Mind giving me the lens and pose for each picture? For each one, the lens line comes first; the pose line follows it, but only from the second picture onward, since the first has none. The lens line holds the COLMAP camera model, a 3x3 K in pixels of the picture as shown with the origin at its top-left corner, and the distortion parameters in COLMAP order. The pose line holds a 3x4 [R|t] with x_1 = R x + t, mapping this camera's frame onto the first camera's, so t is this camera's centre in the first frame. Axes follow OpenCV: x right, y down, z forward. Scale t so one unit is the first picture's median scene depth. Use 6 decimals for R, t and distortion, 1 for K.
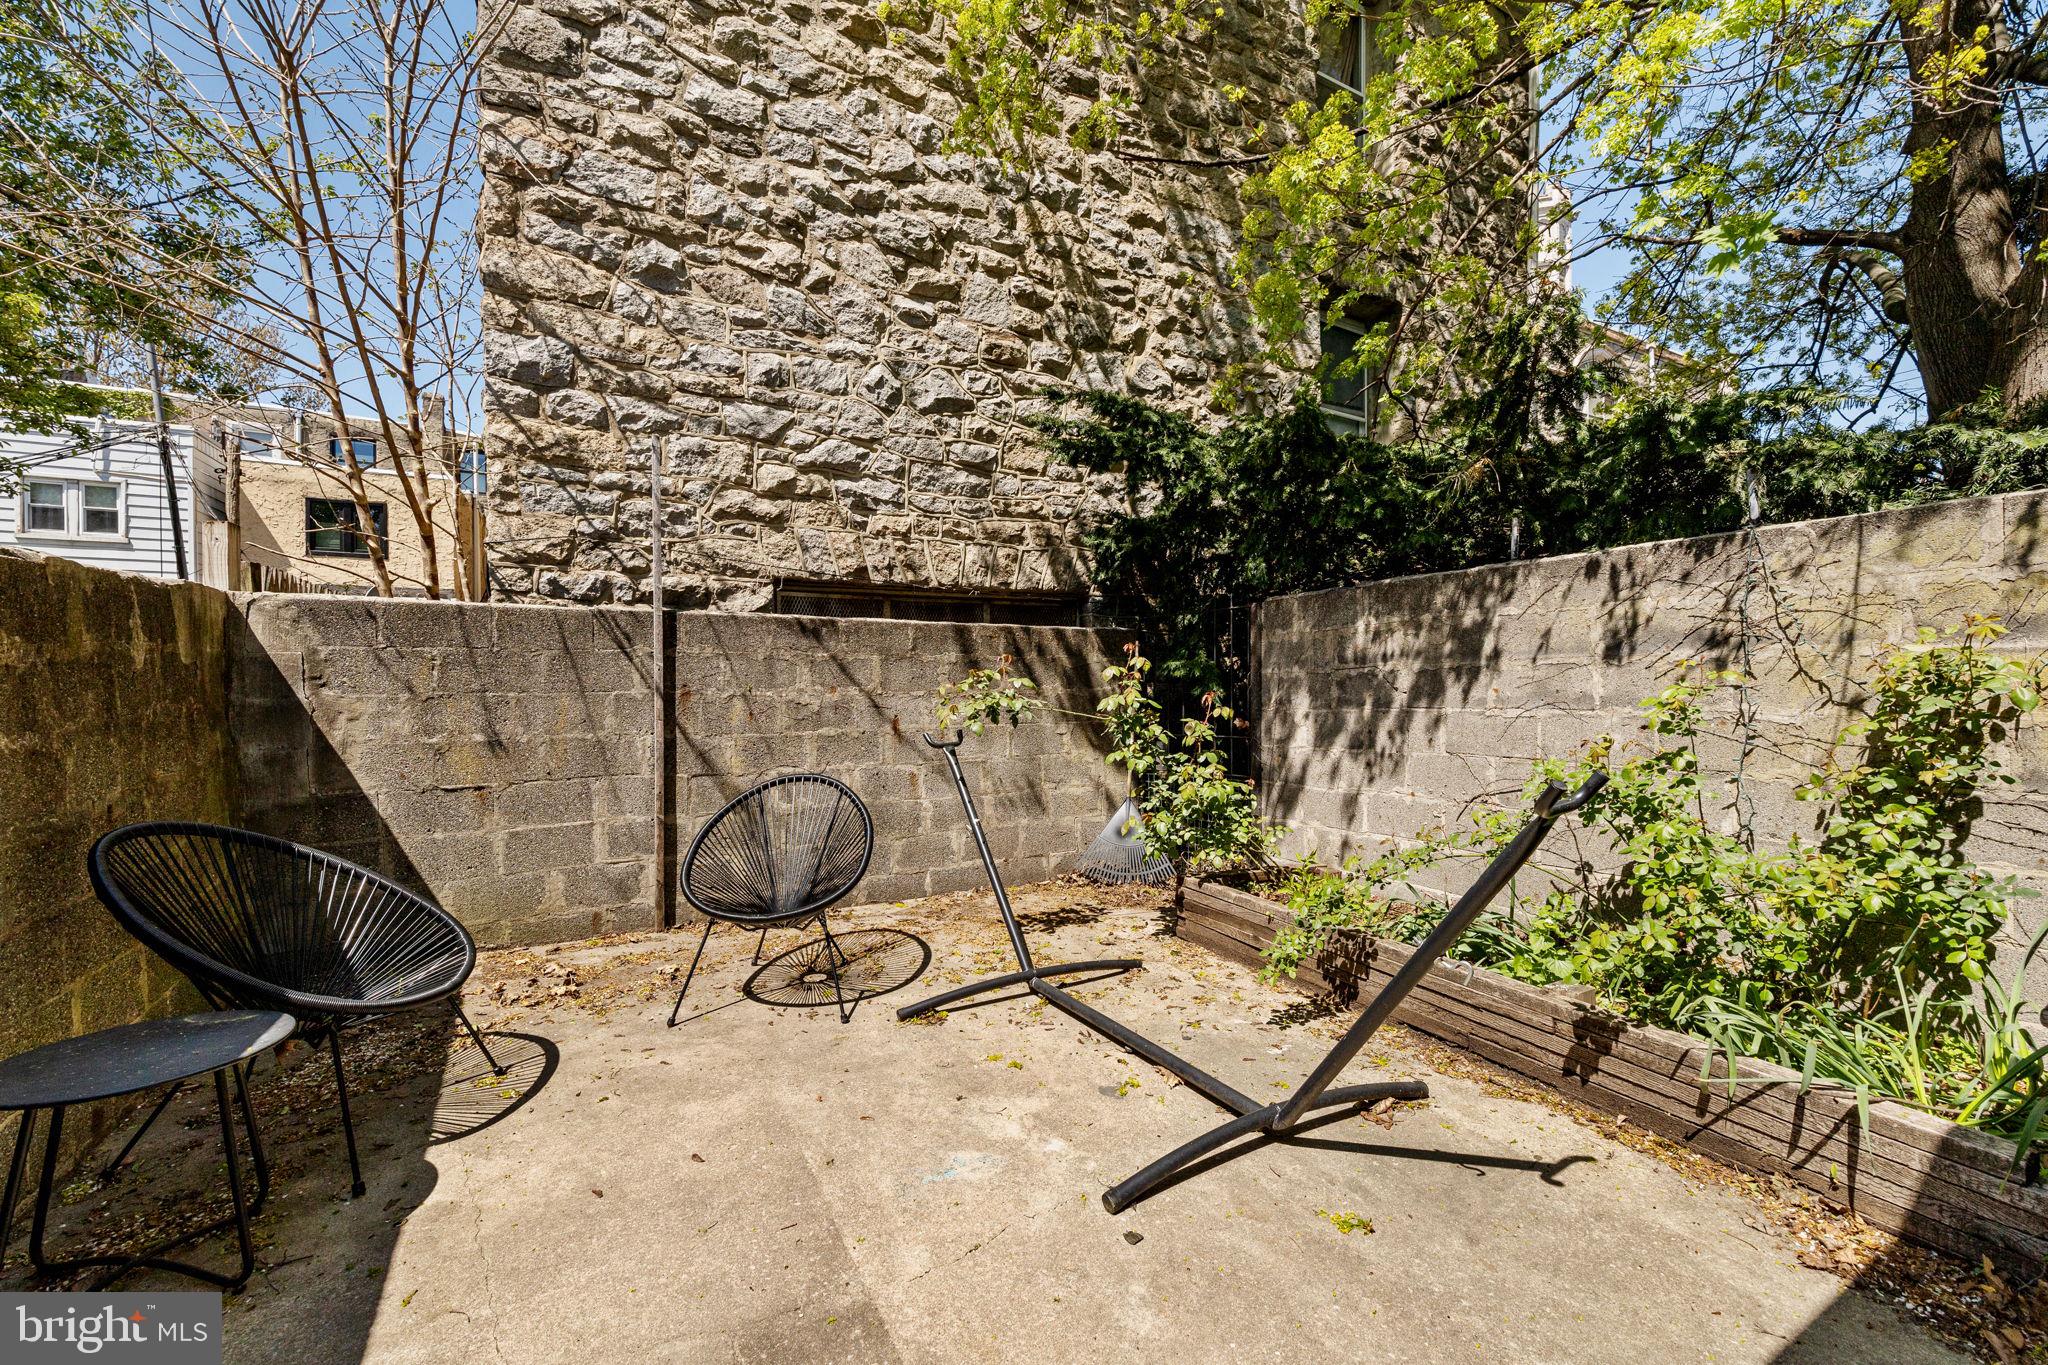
lens RADIAL K [[822.8, 0, 1024.0], [0, 822.8, 682.5], [0, 0, 1]] dist [-0.002453, -0.000268]
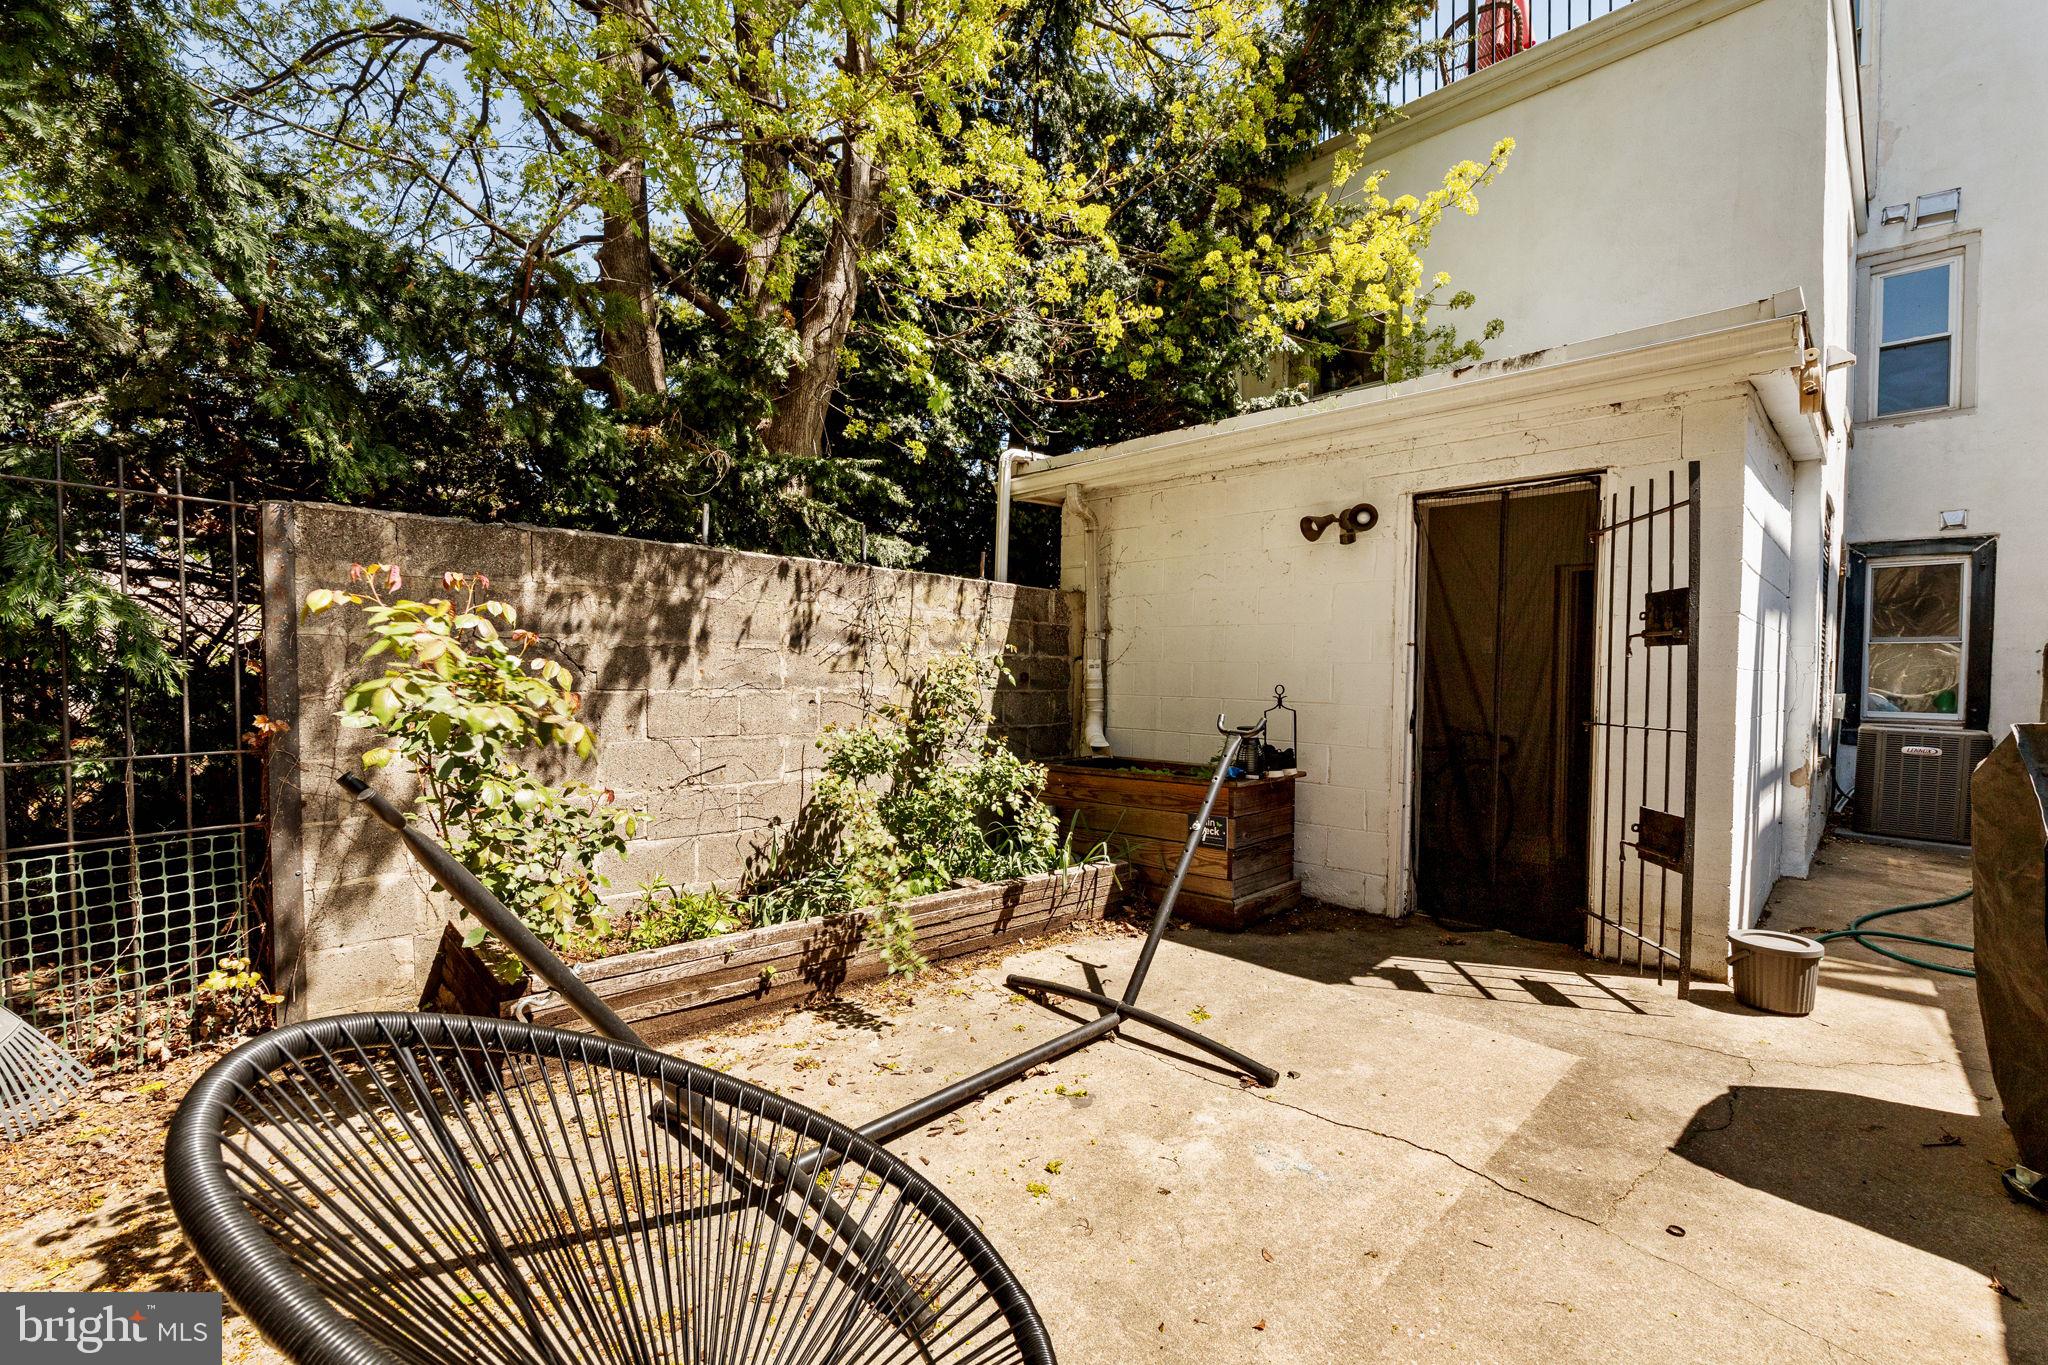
lens RADIAL K [[822.8, 0, 1024.0], [0, 822.8, 682.5], [0, 0, 1]] dist [-0.002453, -0.000268]
pose [[-0.260606, 0.008792, 0.965405, -0.501279], [-0.007811, 0.999907, -0.011215, 0.031796], [-0.965414, -0.010464, -0.260513, 0.873147]]
